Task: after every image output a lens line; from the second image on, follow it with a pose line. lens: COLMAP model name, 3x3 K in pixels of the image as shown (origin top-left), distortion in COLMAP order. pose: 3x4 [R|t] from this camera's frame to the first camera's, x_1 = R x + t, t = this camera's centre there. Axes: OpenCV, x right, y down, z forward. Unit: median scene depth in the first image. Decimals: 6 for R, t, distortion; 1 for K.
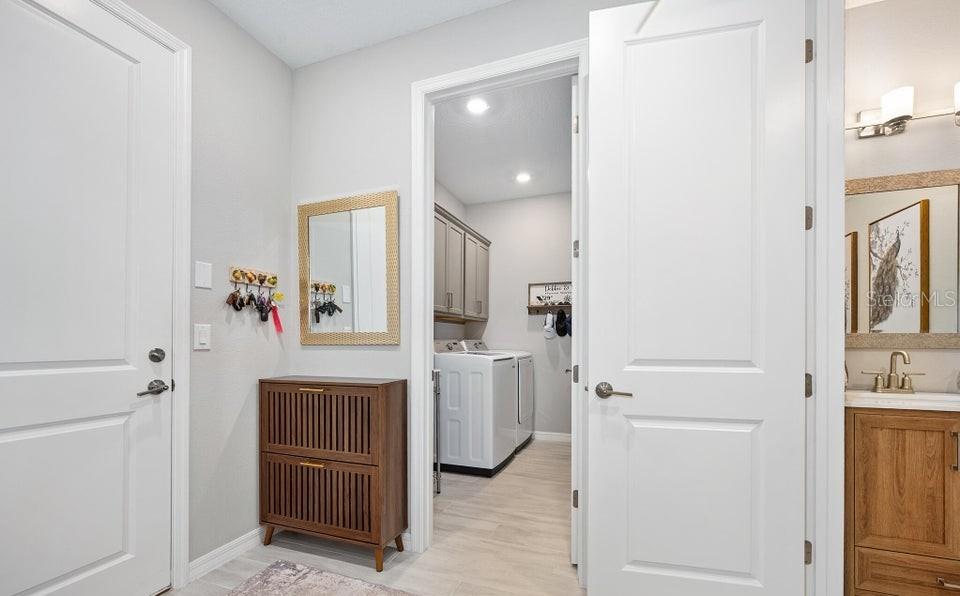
lens RADIAL K [[402.6, 0, 480.5], [0, 402.6, 343.8], [0, 0, 1]] dist [0.000090, -0.000021]
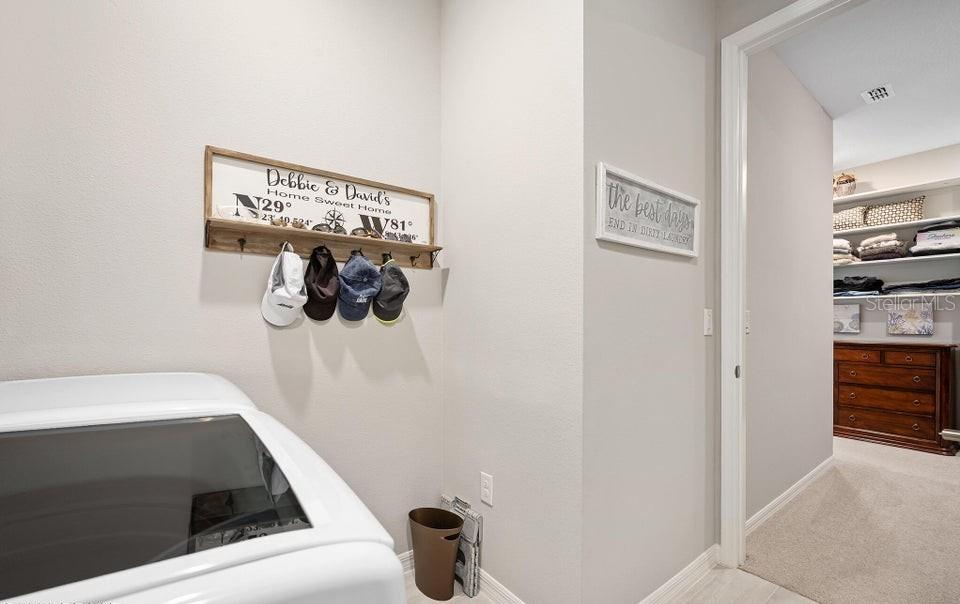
lens RADIAL K [[398.8, 0, 481.5], [0, 398.8, 319.4], [0, 0, 1]] dist [0.000378, 0.000039]
pose [[0.529751, -0.002567, 0.848149, -0.025811], [0.005866, 0.999983, -0.000638, -0.017195], [-0.848133, 0.005313, 0.529757, 0.671999]]
